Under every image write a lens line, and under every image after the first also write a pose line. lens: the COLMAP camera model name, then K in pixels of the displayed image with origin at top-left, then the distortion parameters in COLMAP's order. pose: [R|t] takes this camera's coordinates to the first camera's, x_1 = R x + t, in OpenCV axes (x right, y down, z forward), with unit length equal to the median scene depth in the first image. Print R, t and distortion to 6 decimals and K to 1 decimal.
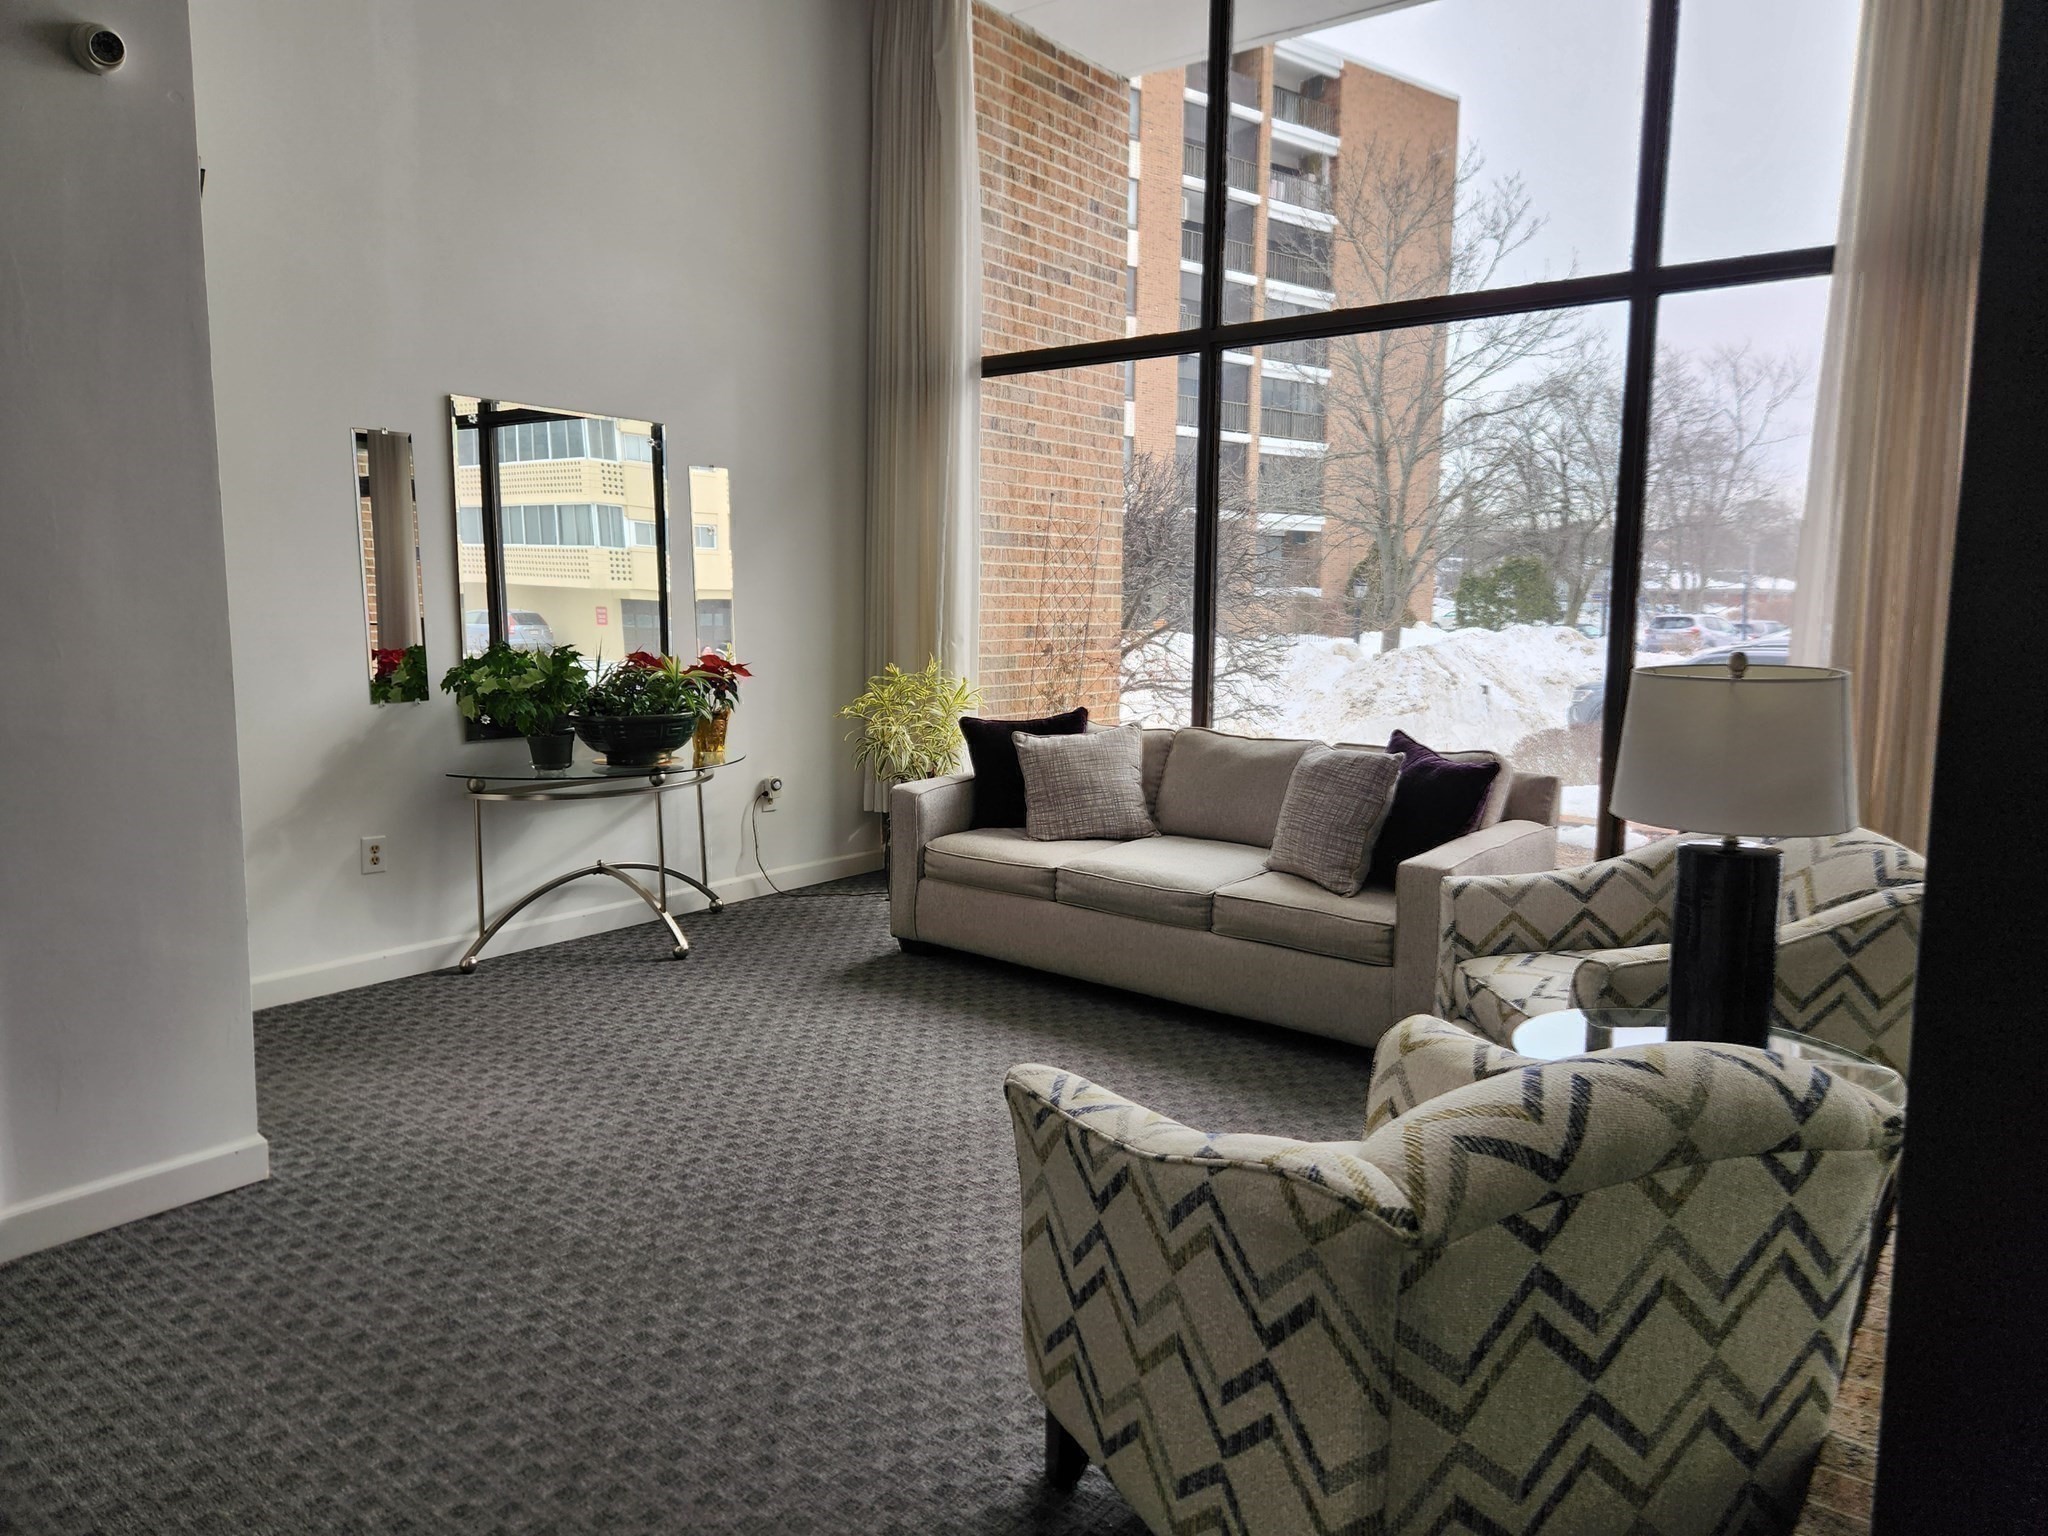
lens RADIAL K [[1380.4, 0, 1042.0], [0, 1380.4, 758.6], [0, 0, 1]] dist [0.050067, -0.027727]
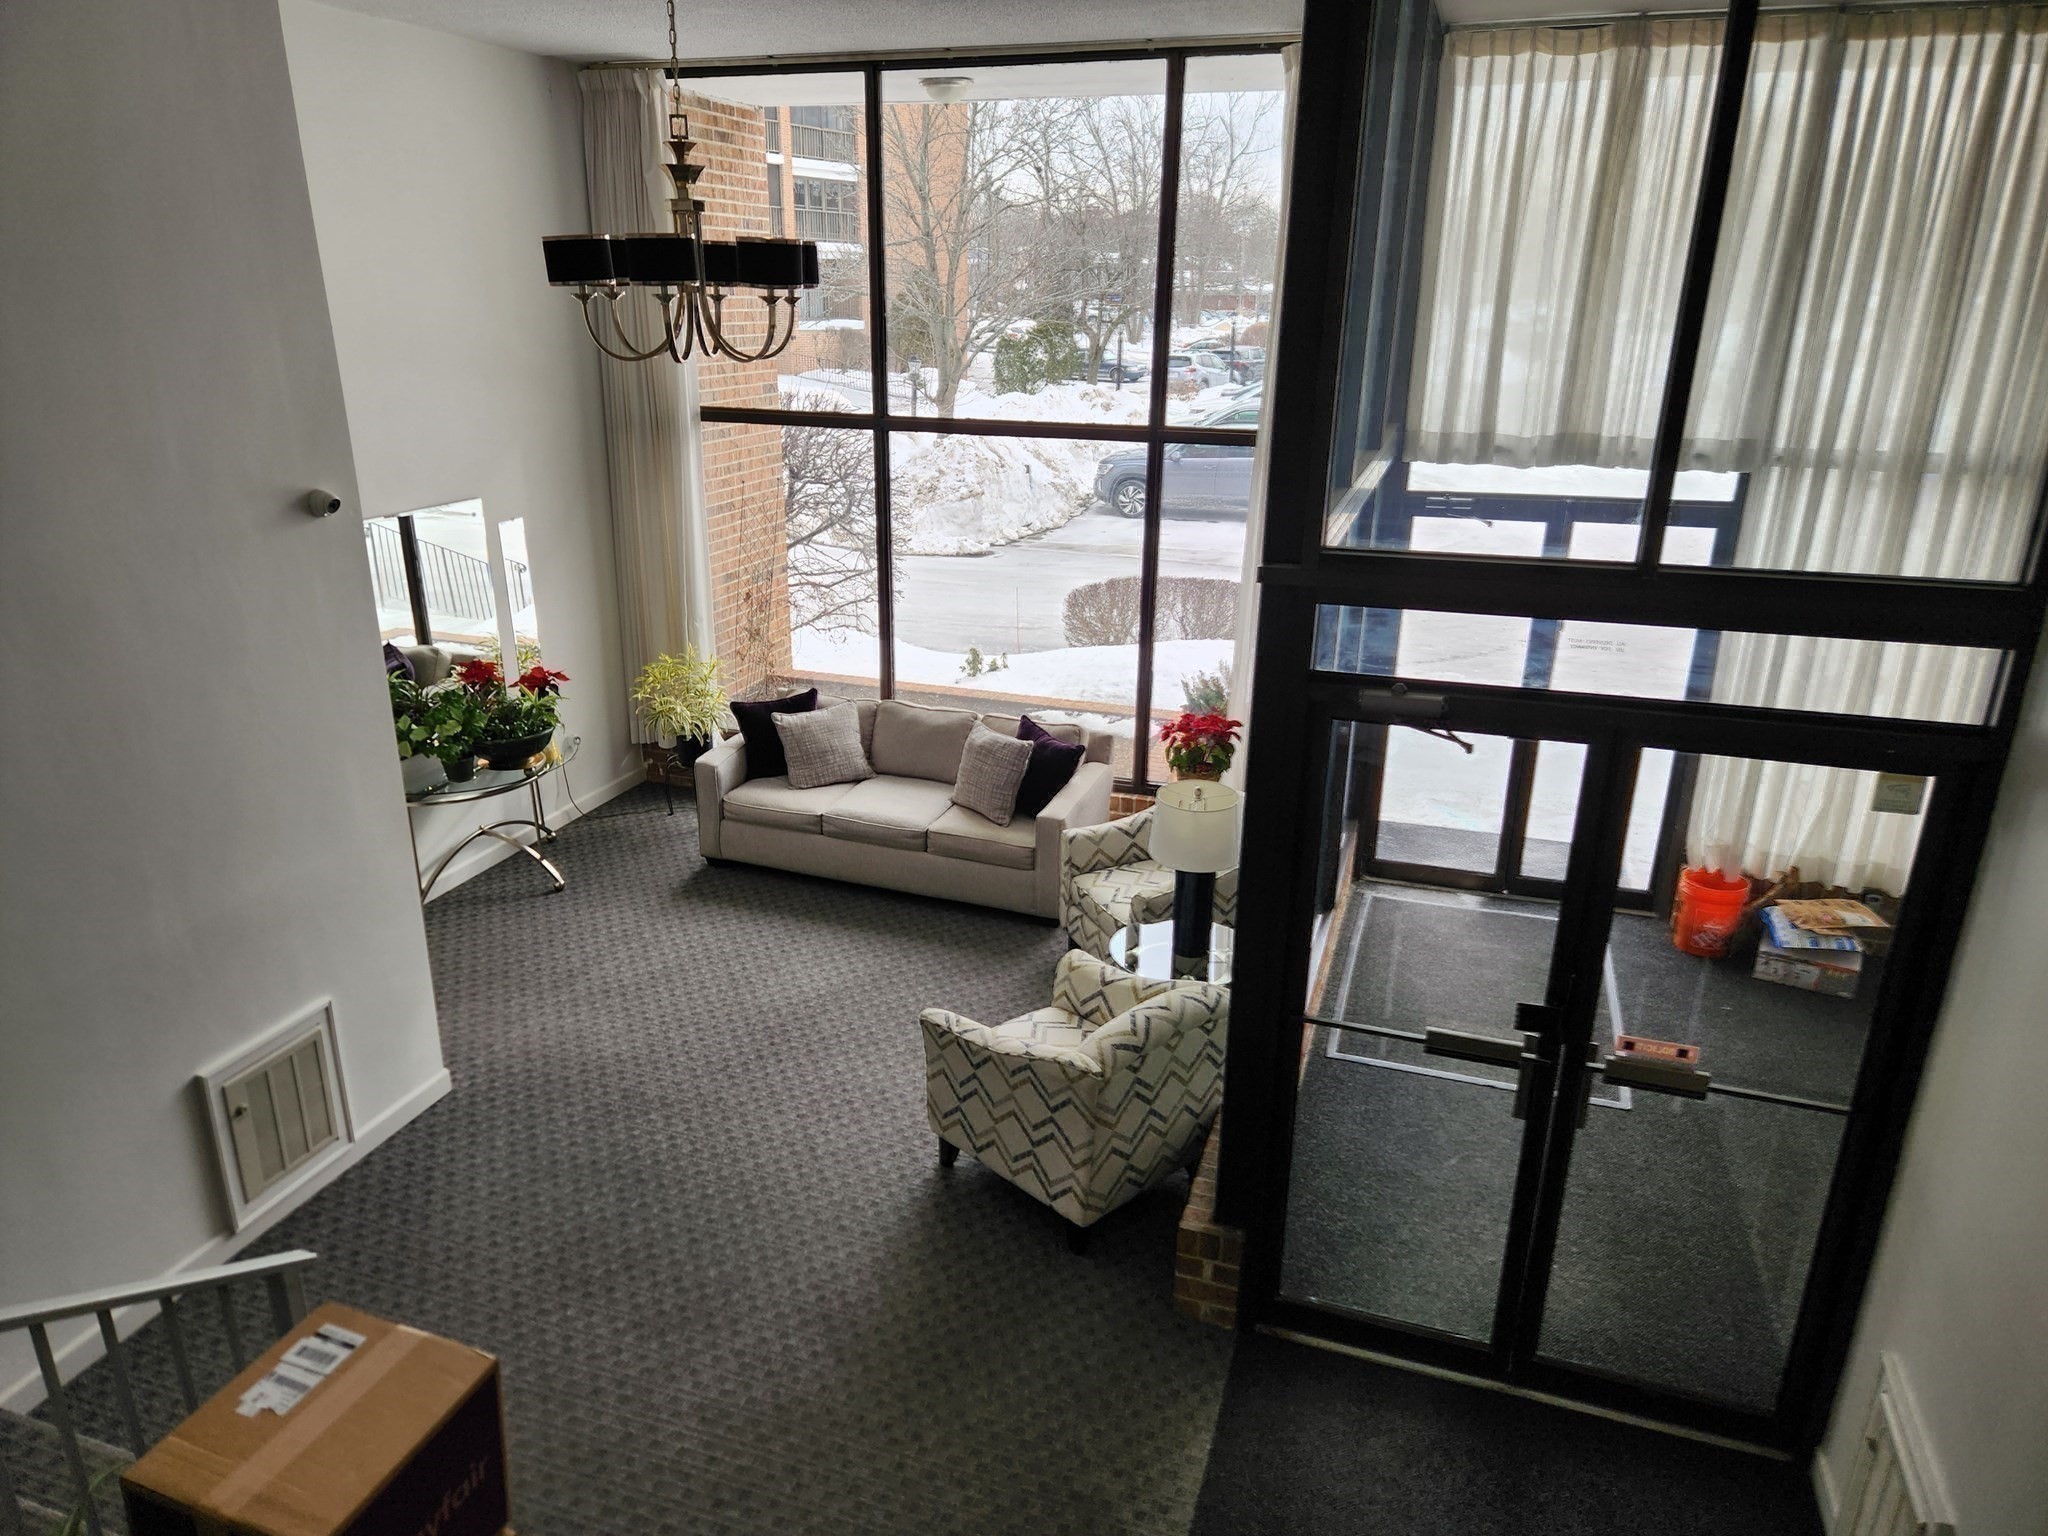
lens RADIAL K [[1380.4, 0, 1016.0], [0, 1380.4, 767.6], [0, 0, 1]] dist [0.050067, -0.027727]
pose [[0.950847, -0.099994, 0.293073, -0.308124], [0.031777, 0.972941, 0.228859, -0.427468], [-0.308027, -0.208297, 0.928295, -0.690028]]
